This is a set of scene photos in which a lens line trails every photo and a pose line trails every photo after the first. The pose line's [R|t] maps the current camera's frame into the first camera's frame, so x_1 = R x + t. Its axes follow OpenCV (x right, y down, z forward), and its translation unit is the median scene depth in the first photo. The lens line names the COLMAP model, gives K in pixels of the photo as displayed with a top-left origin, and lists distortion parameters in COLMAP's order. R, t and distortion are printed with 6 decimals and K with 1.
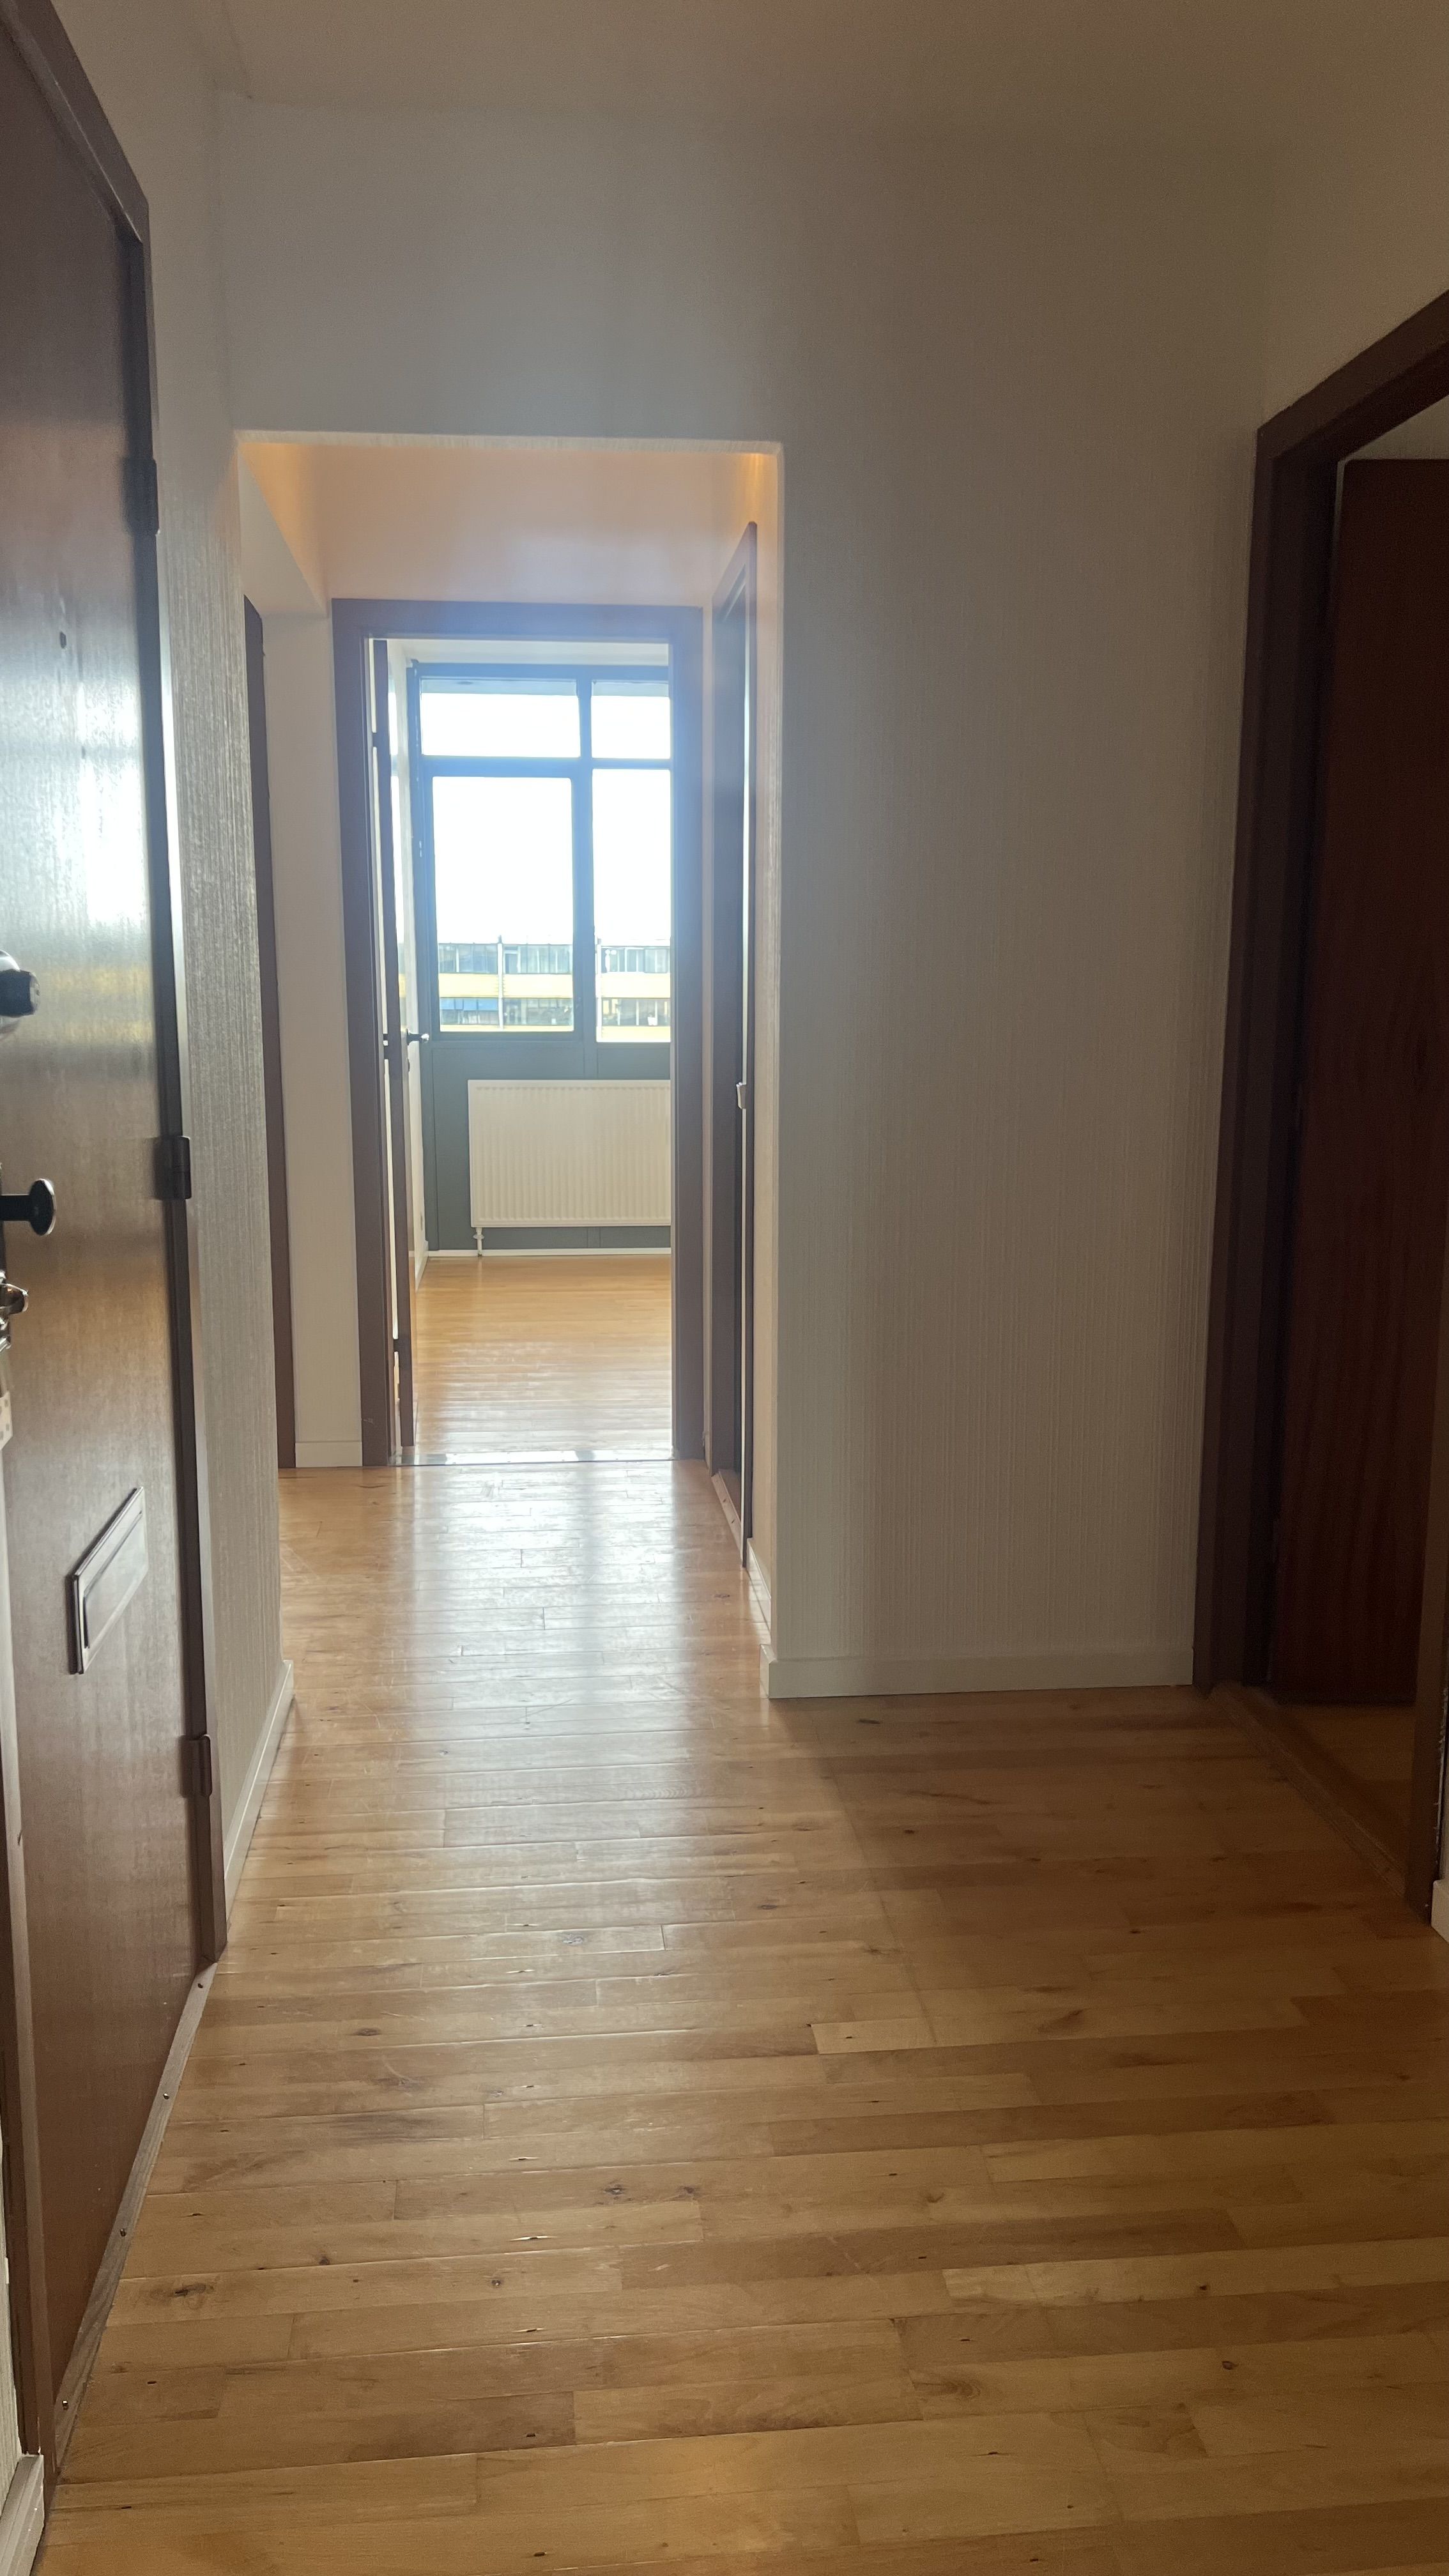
lens RADIAL K [[1907.5, 0, 688.9], [0, 1907.5, 1326.0], [0, 0, 1]] dist [0.002373, -0.002634]
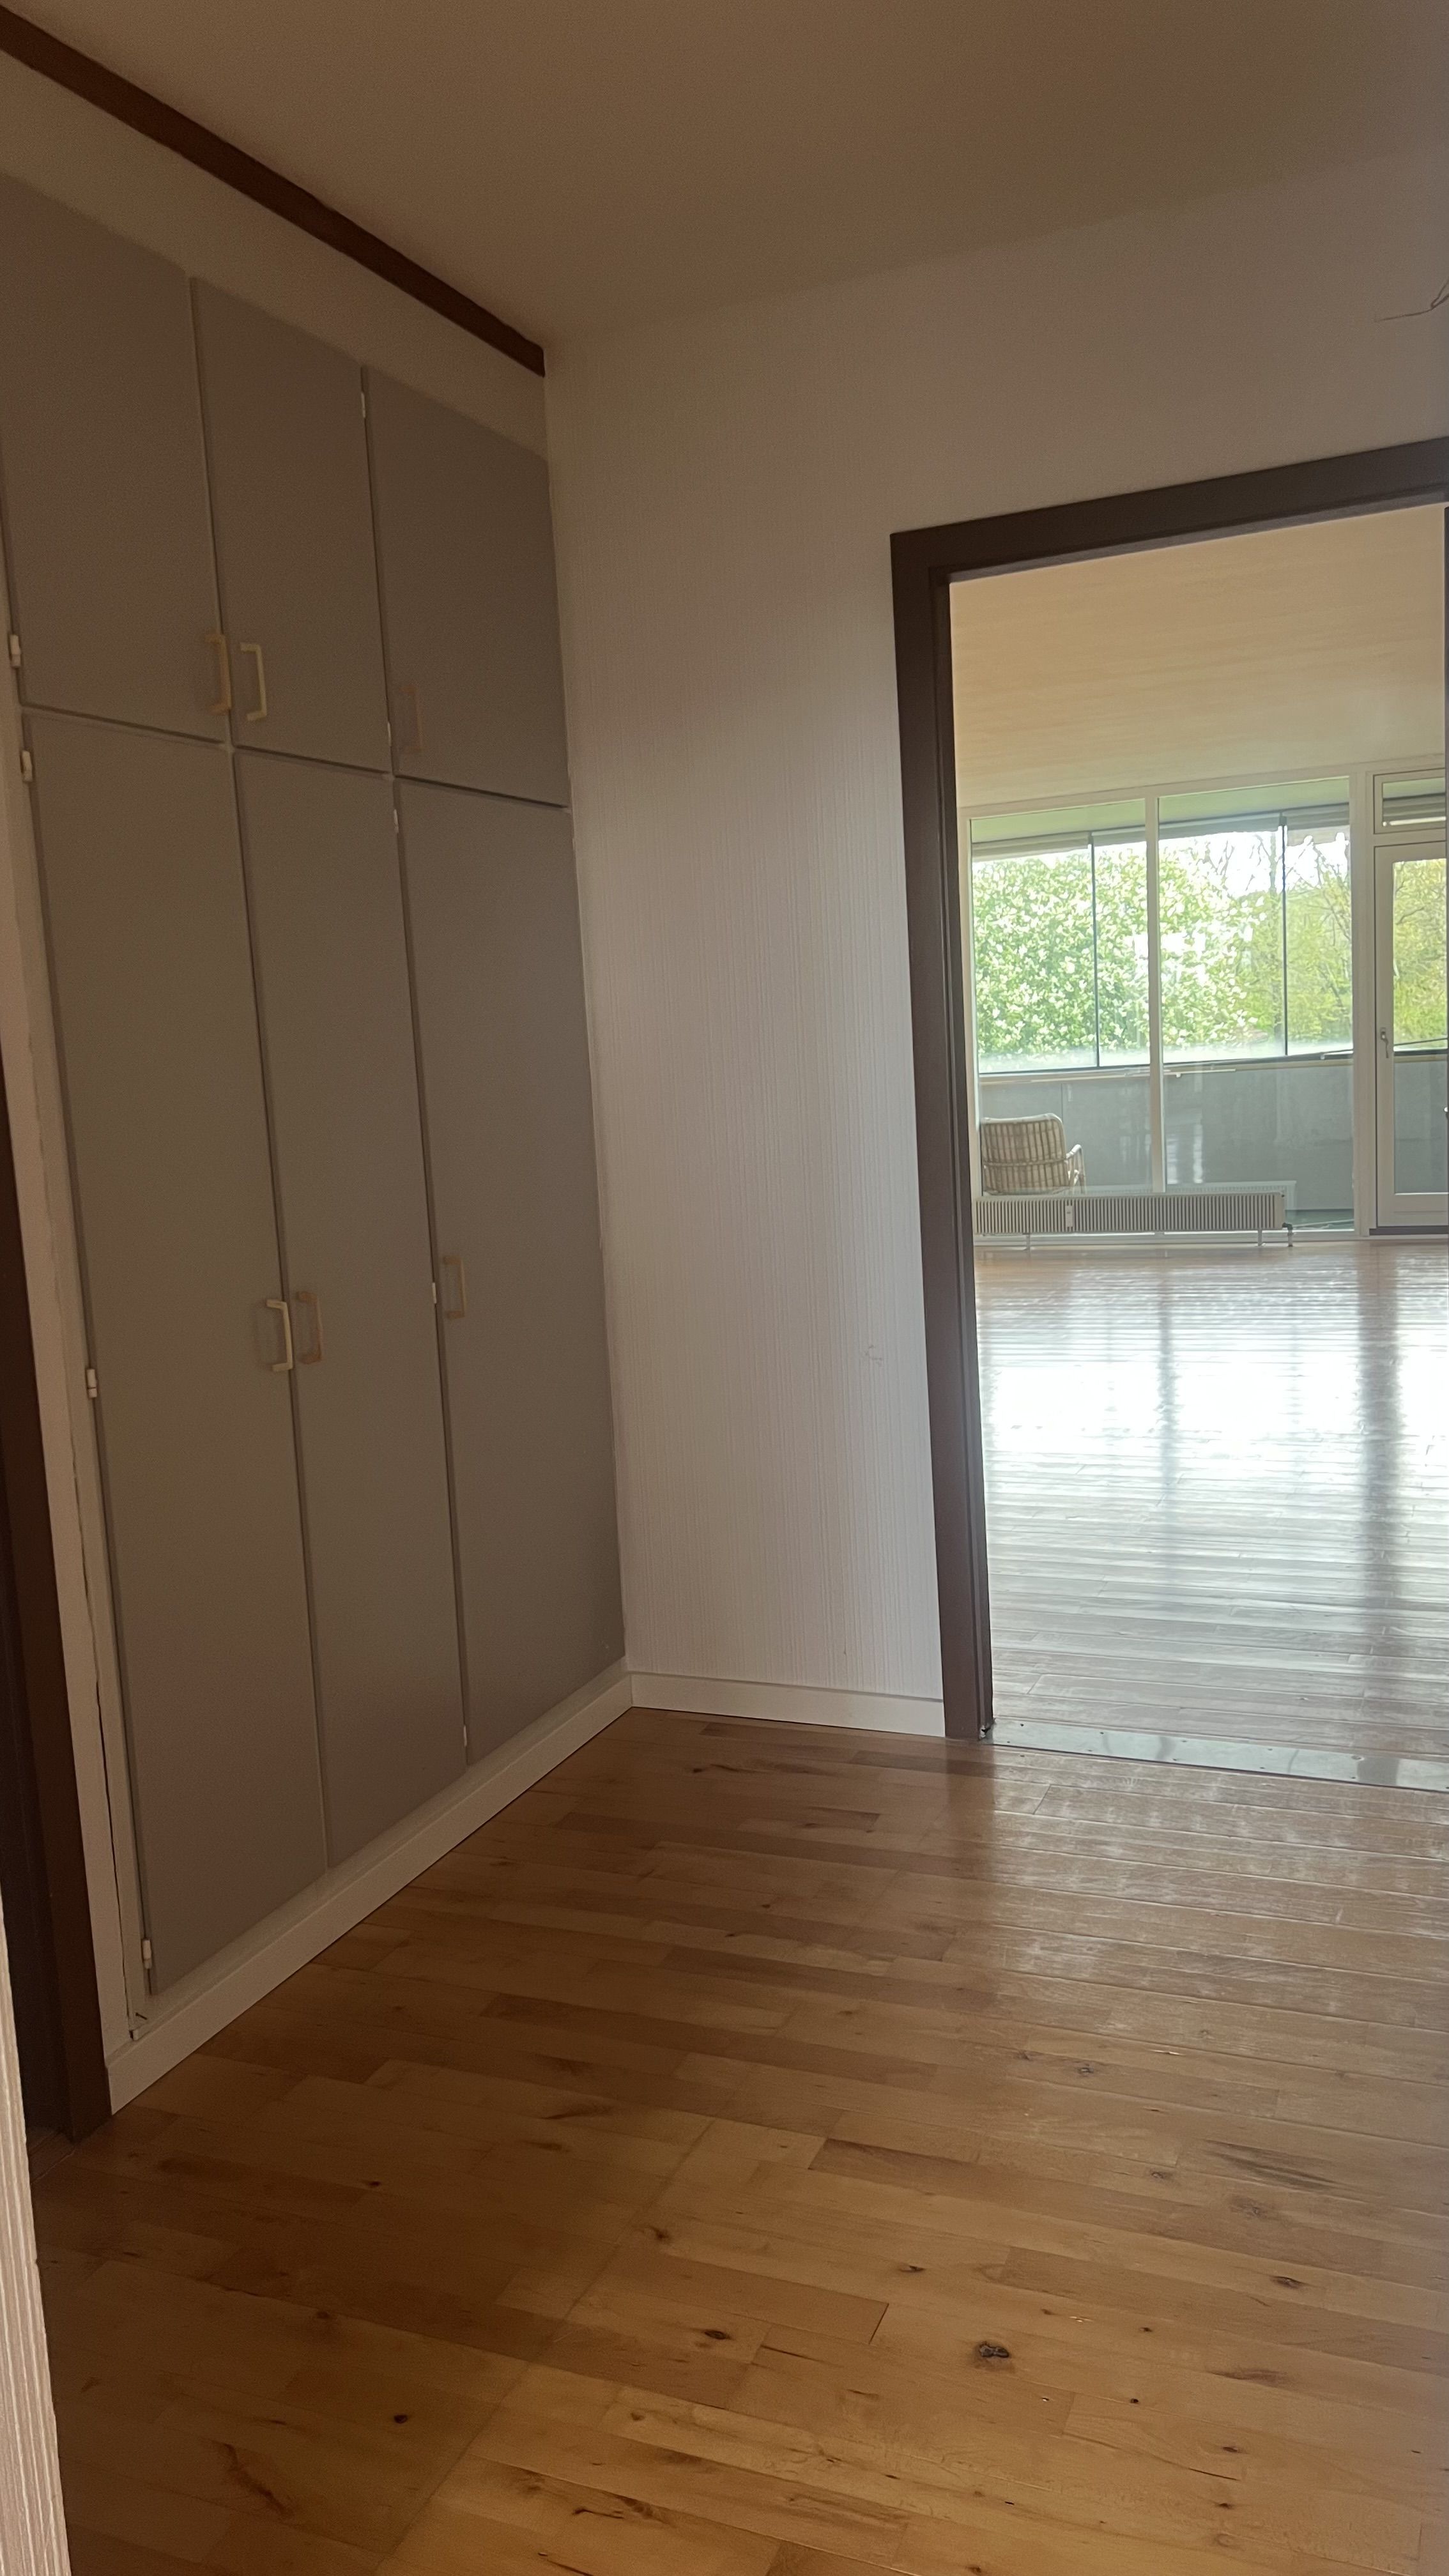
lens RADIAL K [[1890.9, 0, 724.5], [0, 1890.9, 1288.0], [0, 0, 1]] dist [0.008214, 0.003404]
pose [[-0.877649, -0.017521, 0.478984, -0.348725], [0.137538, 0.948098, 0.286693, -0.330867], [-0.459147, 0.317494, -0.829688, 1.690308]]
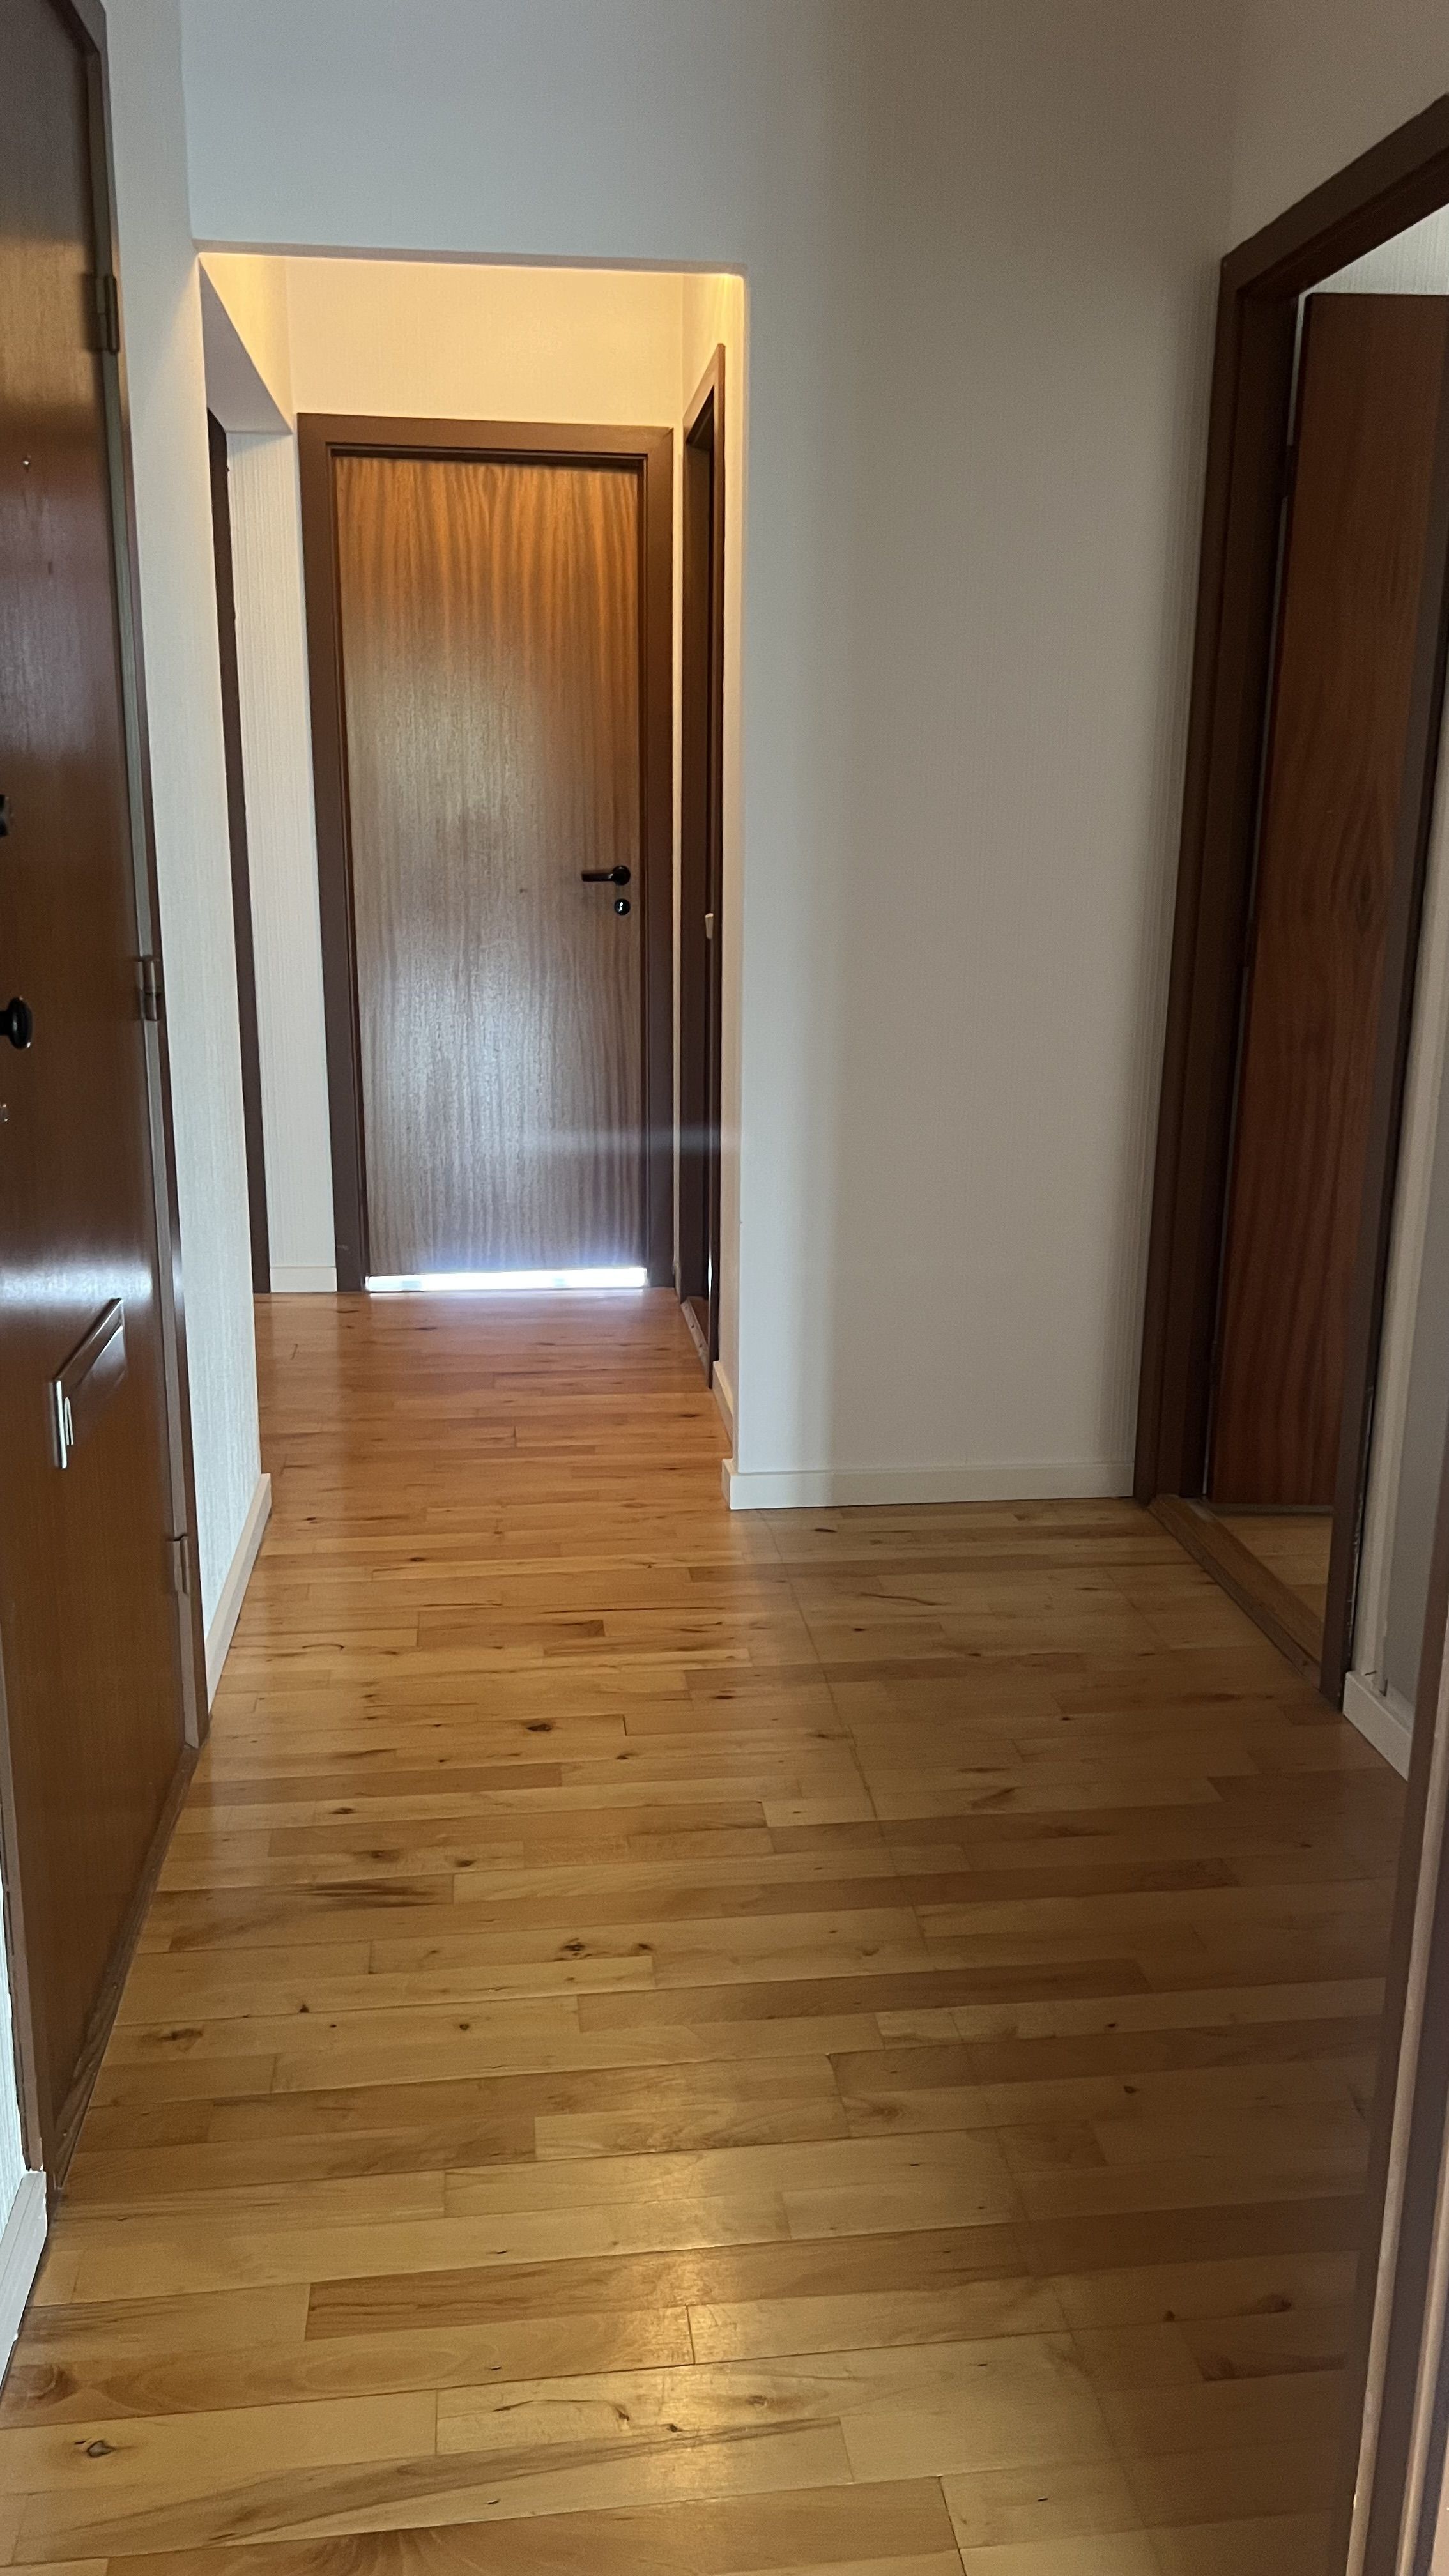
lens RADIAL K [[1890.9, 0, 724.5], [0, 1890.9, 1288.0], [0, 0, 1]] dist [0.008214, 0.003404]
pose [[0.999484, 0.002556, 0.032006, 0.009326], [-0.004716, 0.997701, 0.067601, 0.007128], [-0.031760, -0.067717, 0.997199, -0.040032]]
